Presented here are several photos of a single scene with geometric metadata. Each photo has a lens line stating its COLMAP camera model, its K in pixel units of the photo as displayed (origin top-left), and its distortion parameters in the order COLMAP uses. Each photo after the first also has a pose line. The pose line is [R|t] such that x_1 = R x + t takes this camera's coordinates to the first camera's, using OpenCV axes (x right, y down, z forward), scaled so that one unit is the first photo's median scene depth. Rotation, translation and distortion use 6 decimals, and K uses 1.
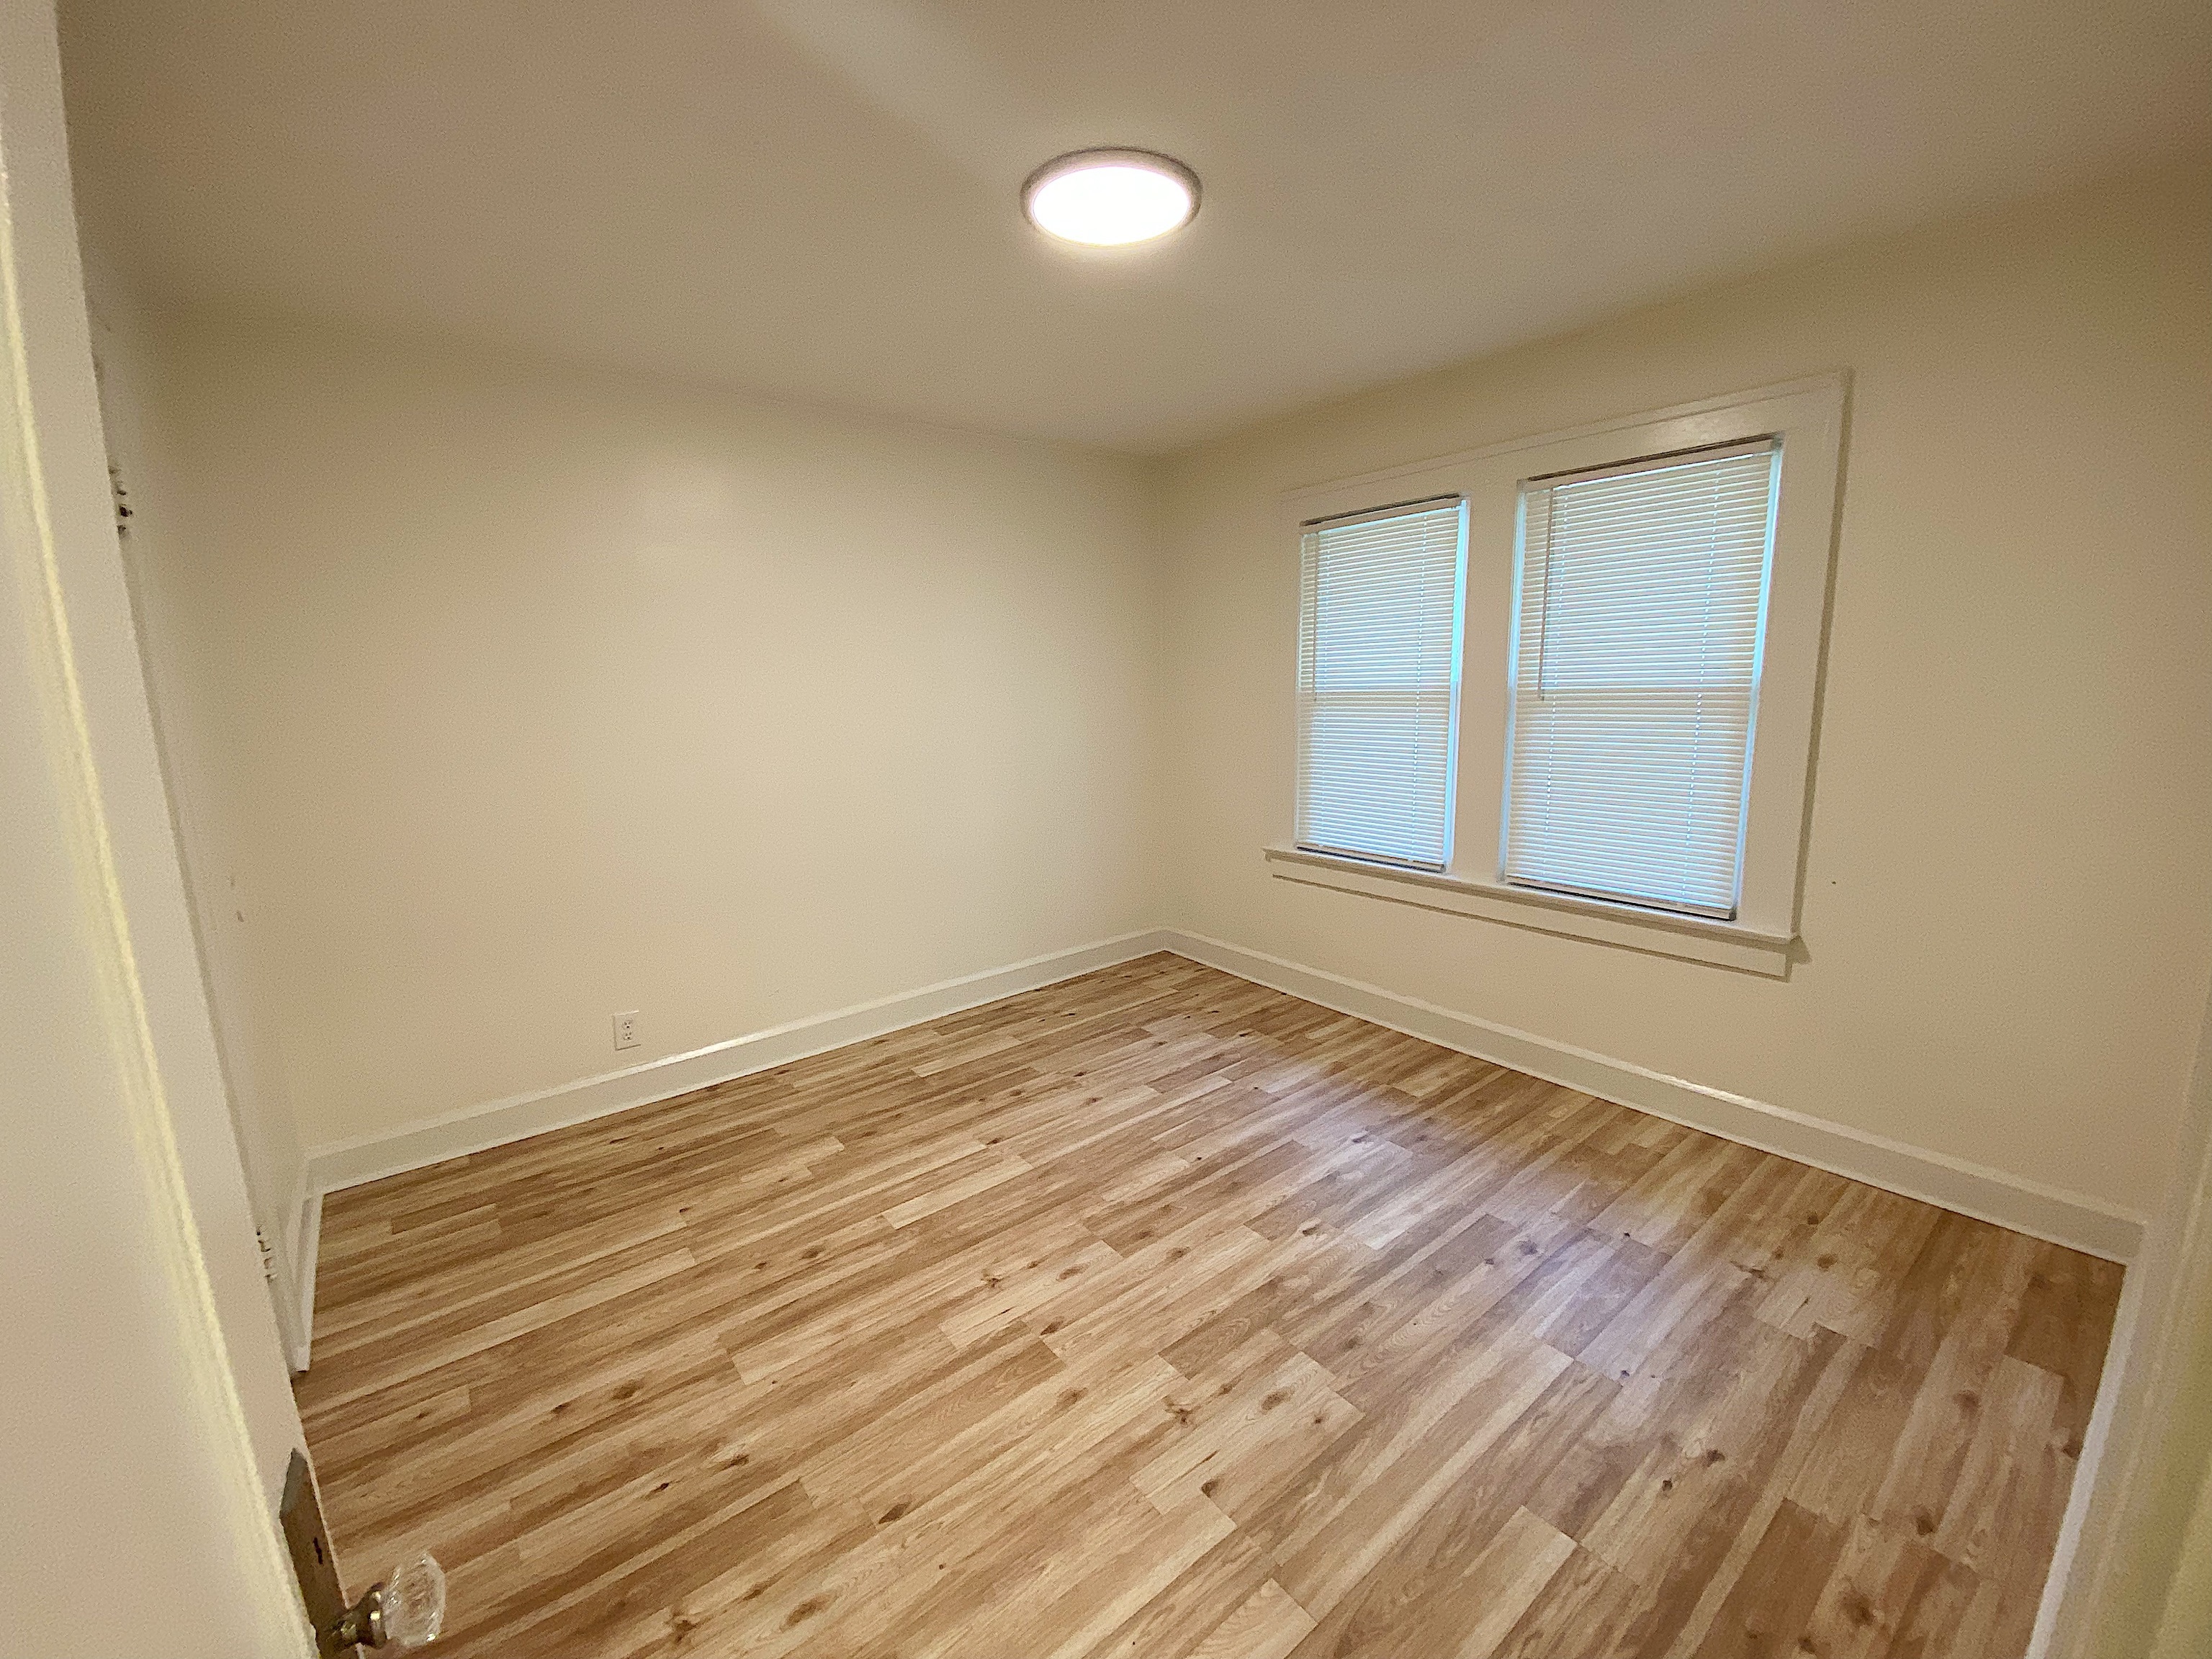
lens RADIAL K [[887.1, 0, 1101.0], [0, 887.1, 831.9], [0, 0, 1]] dist [0.044828, -0.033267]
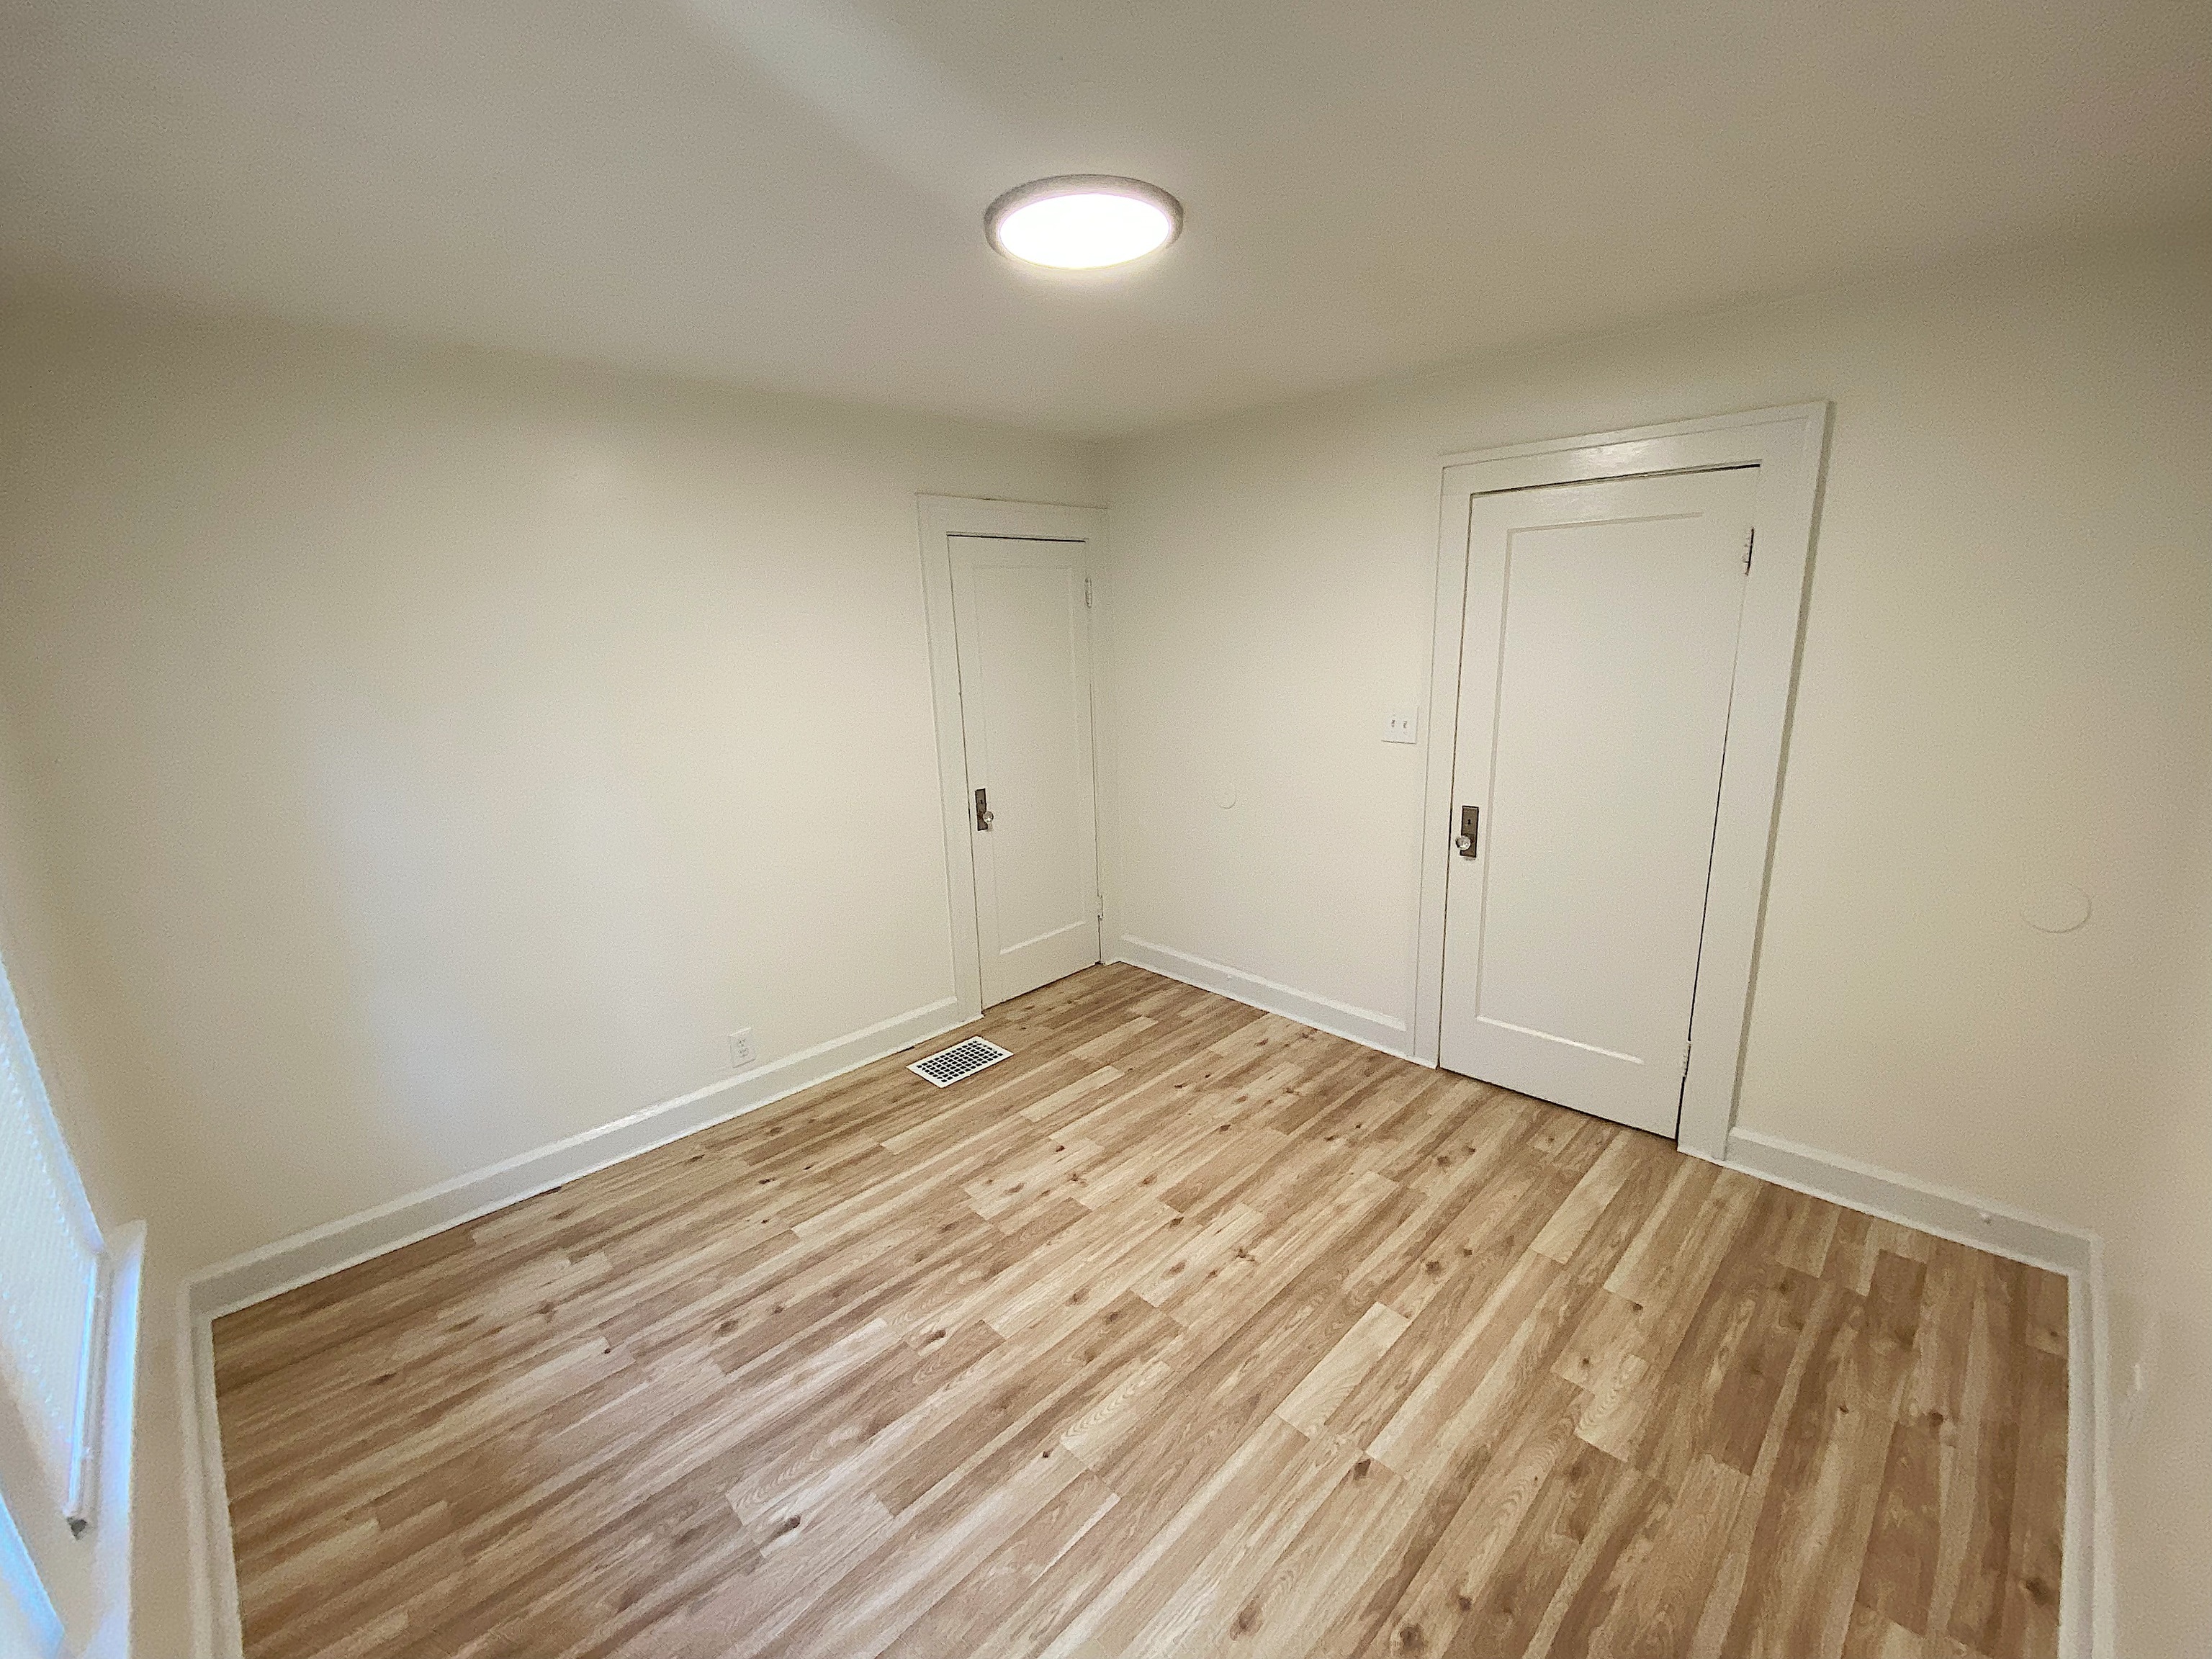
lens RADIAL K [[887.1, 0, 1101.0], [0, 887.1, 831.9], [0, 0, 1]] dist [0.044828, -0.033267]
pose [[-0.992198, 0.084206, -0.091938, 0.108219], [0.039706, 0.912466, 0.407222, -0.421457], [0.118181, 0.400395, -0.908690, 1.711979]]
